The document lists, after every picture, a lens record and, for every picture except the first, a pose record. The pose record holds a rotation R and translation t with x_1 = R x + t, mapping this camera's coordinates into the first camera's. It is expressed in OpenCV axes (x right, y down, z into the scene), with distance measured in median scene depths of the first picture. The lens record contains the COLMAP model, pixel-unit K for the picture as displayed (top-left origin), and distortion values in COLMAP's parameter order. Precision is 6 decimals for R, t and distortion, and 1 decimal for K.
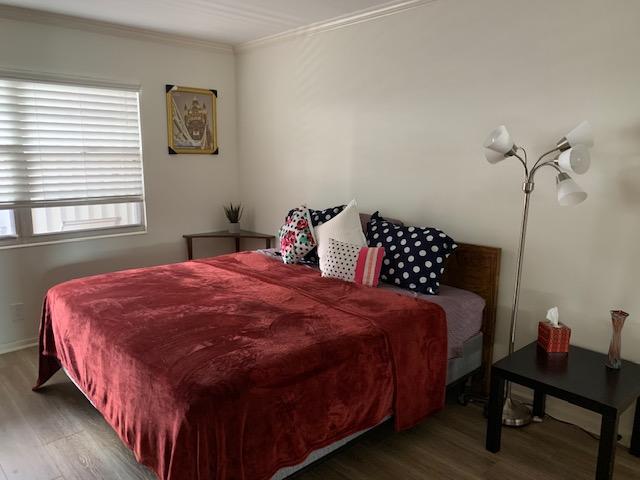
lens RADIAL K [[491.6, 0, 319.5], [0, 491.6, 244.1], [0, 0, 1]] dist [0.009054, 0.006522]
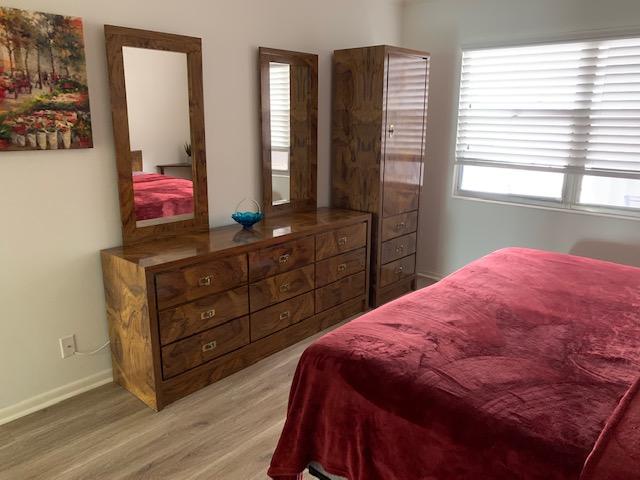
lens RADIAL K [[491.6, 0, 319.5], [0, 491.6, 244.1], [0, 0, 1]] dist [0.009054, 0.006522]
pose [[0.098933, 0.248234, -0.963635, 0.349661], [-0.193366, 0.954722, 0.226086, -0.064605], [0.976126, 0.163966, 0.142454, 0.390346]]
